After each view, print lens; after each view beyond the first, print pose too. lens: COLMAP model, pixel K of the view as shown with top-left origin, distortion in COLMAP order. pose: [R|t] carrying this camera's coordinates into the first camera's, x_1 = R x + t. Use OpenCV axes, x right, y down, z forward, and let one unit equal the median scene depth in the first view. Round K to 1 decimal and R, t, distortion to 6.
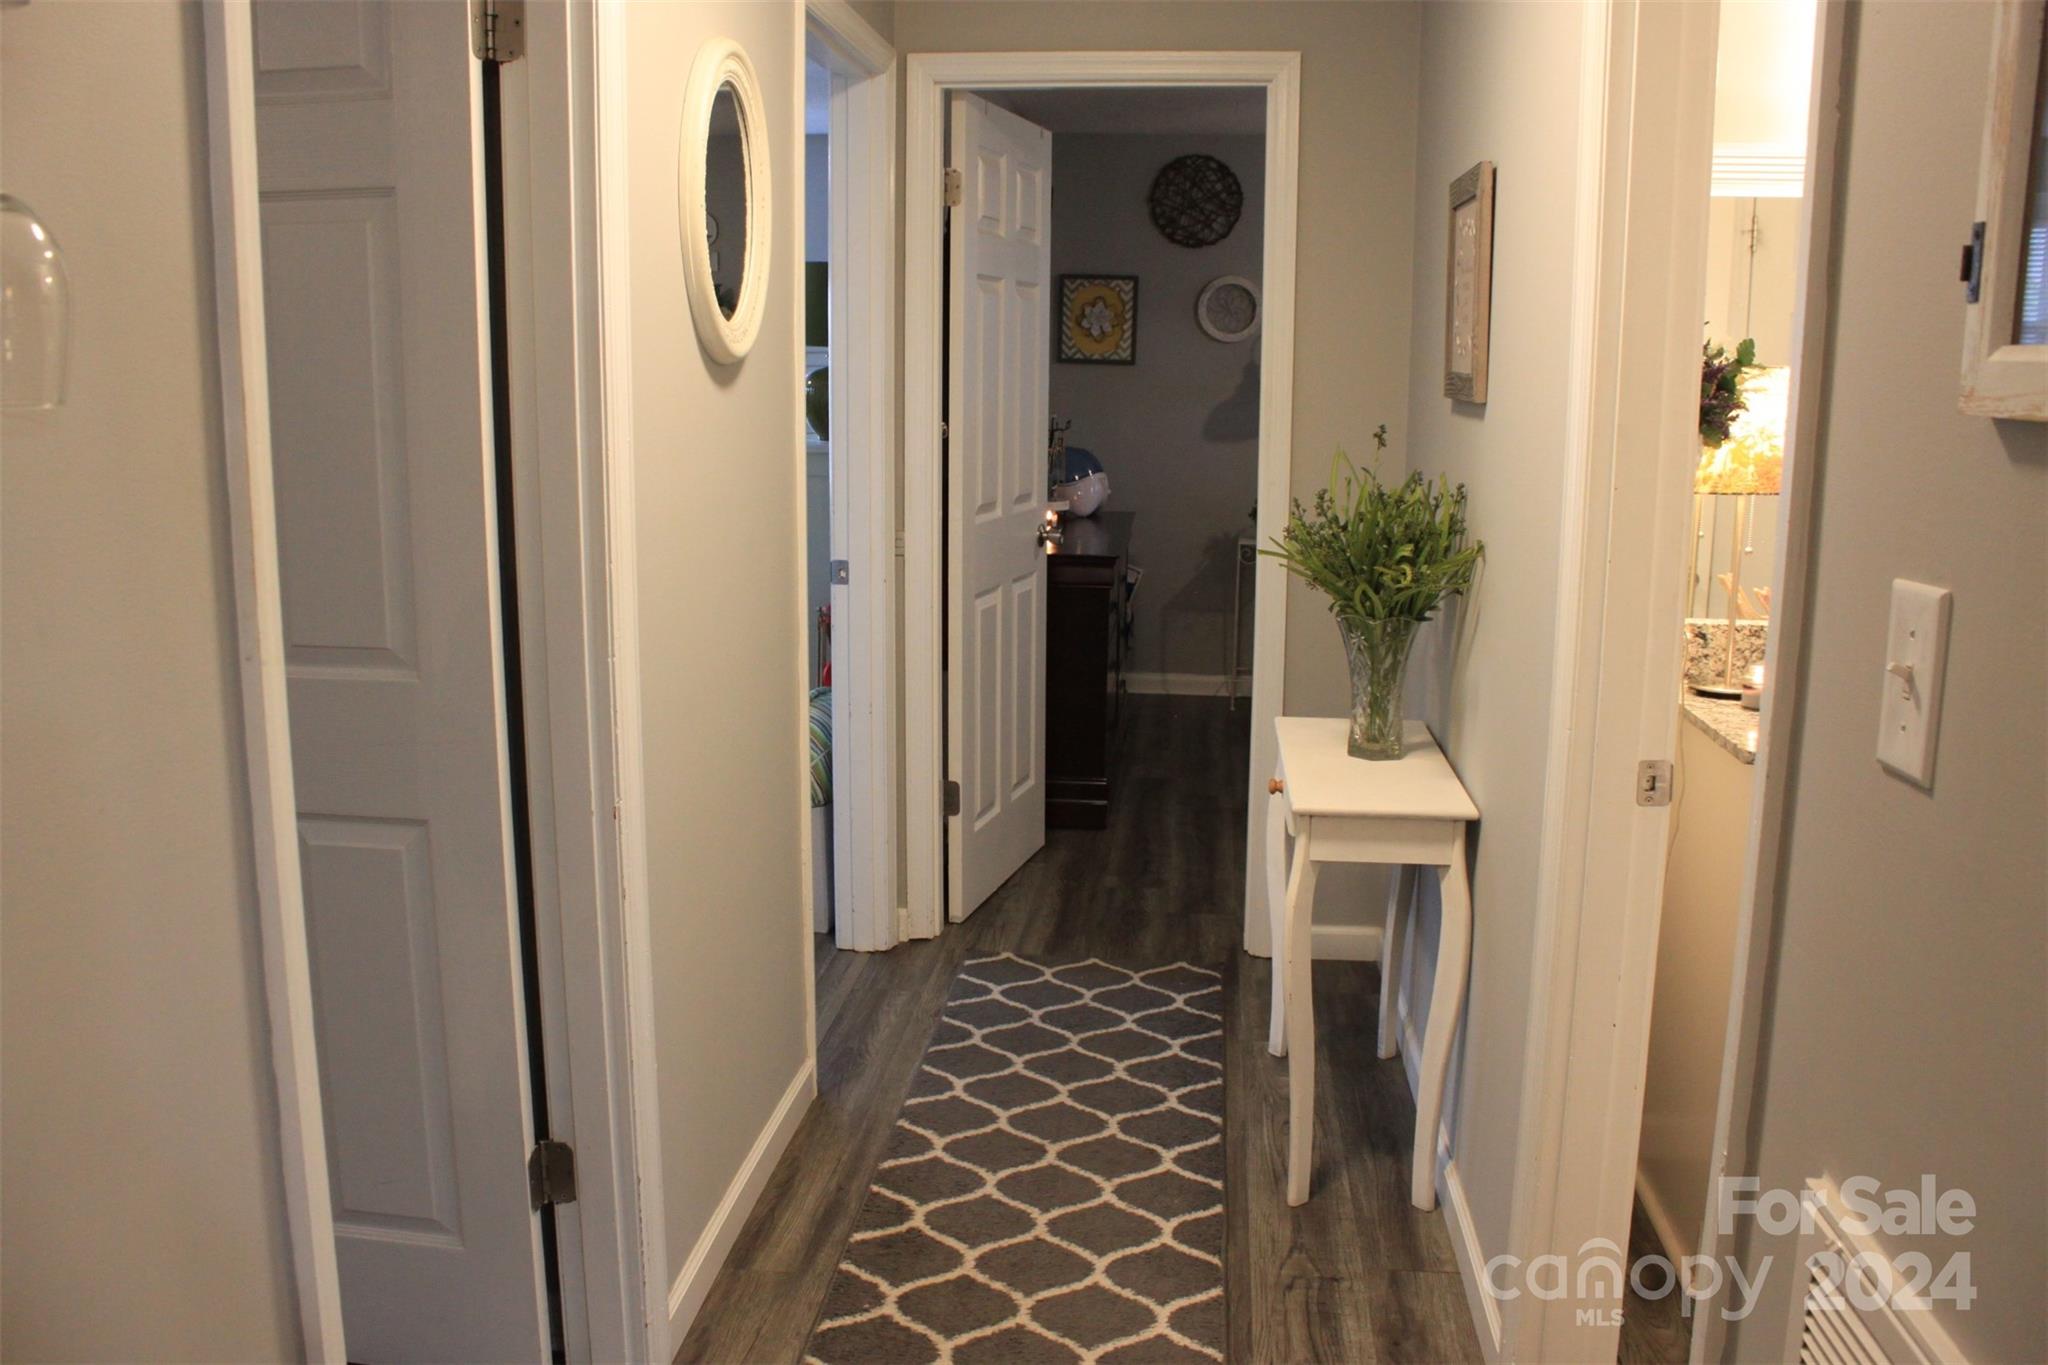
lens RADIAL K [[1710.7, 0, 1008.8], [0, 1710.7, 678.9], [0, 0, 1]] dist [-0.176457, 0.165454]
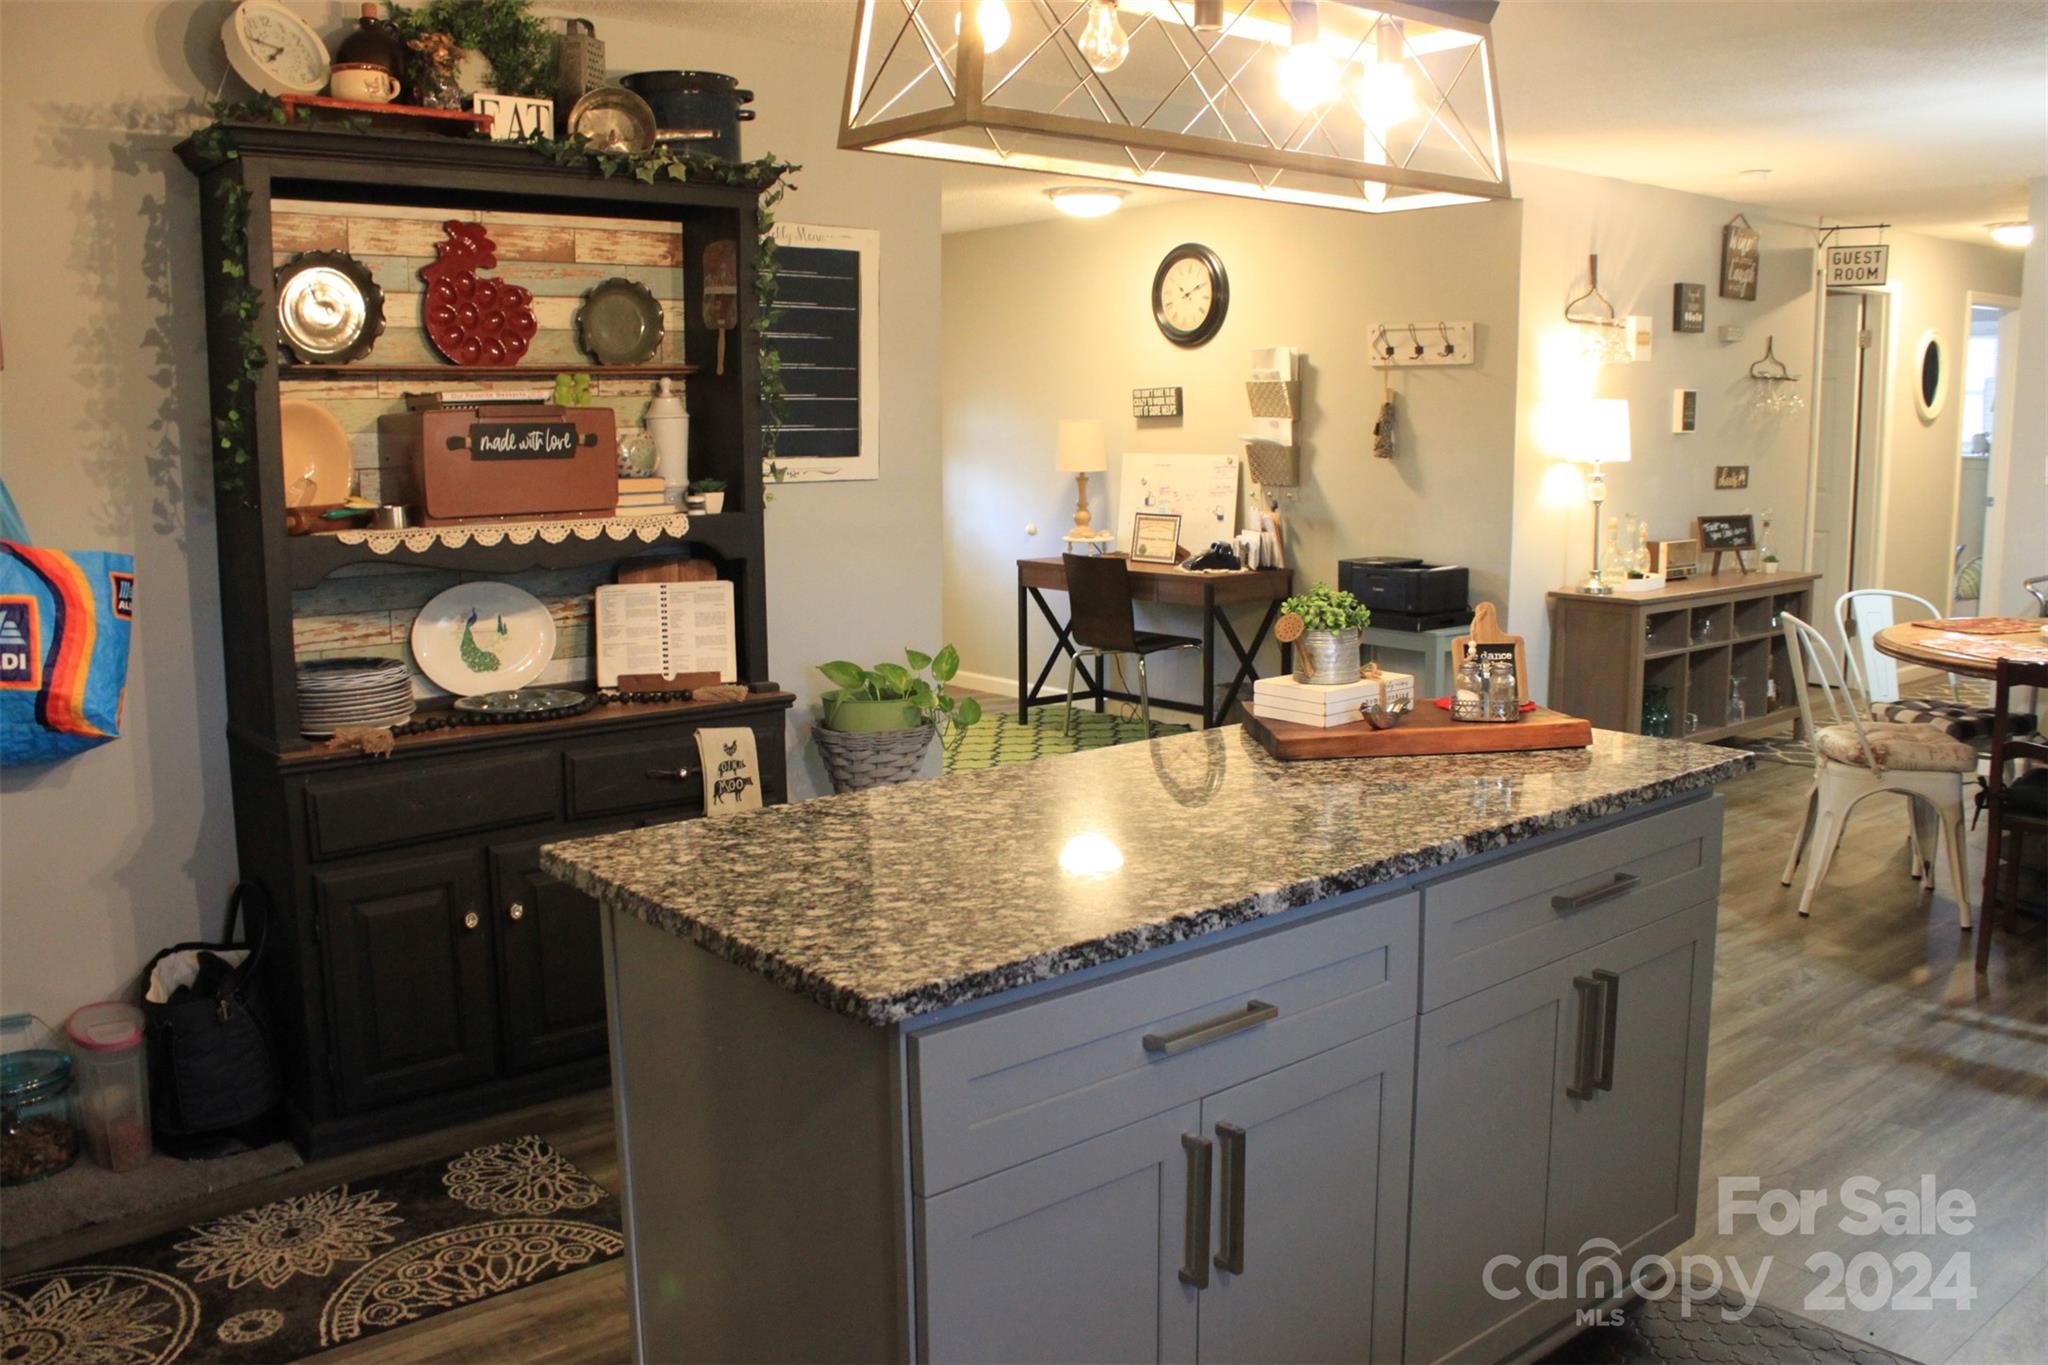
lens RADIAL K [[1689.9, 0, 1024.0], [0, 1689.9, 682.5], [0, 0, 1]] dist [-0.161689, 0.143251]
pose [[0.727392, 0.093852, -0.679774, 0.464557], [-0.111813, 0.993575, 0.017530, 0.287642], [0.677052, 0.063257, 0.733212, -1.543830]]
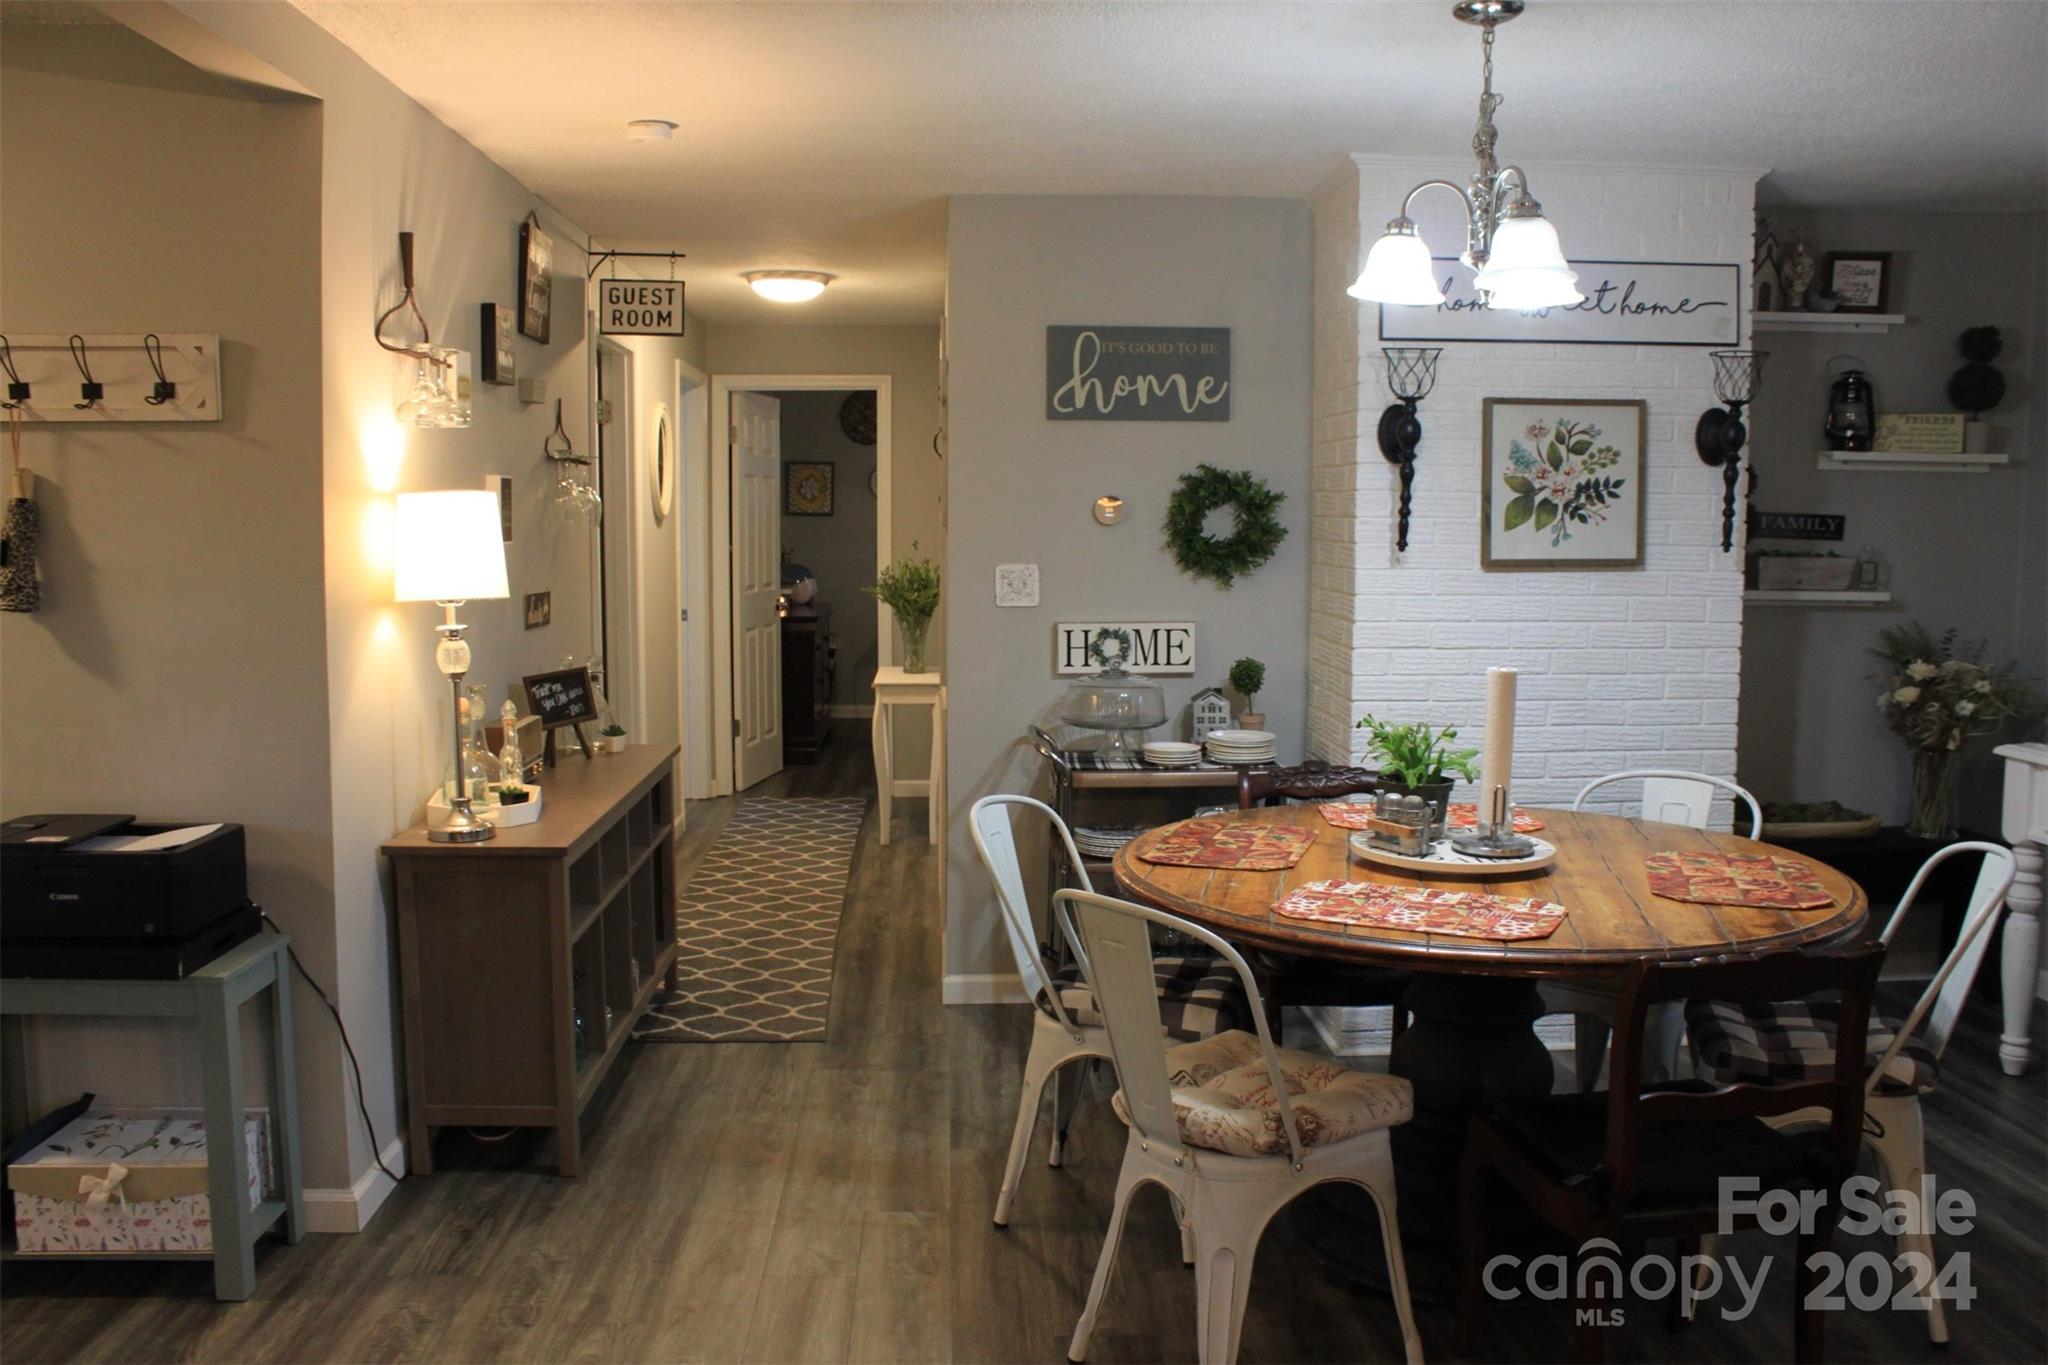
lens RADIAL K [[1705.6, 0, 1011.2], [0, 1705.6, 677.1], [0, 0, 1]] dist [-0.159079, 0.131230]
pose [[0.987942, -0.019770, 0.153555, -0.018327], [0.032896, 0.995972, -0.083413, 0.180370], [-0.151287, 0.087459, 0.984613, -1.005336]]
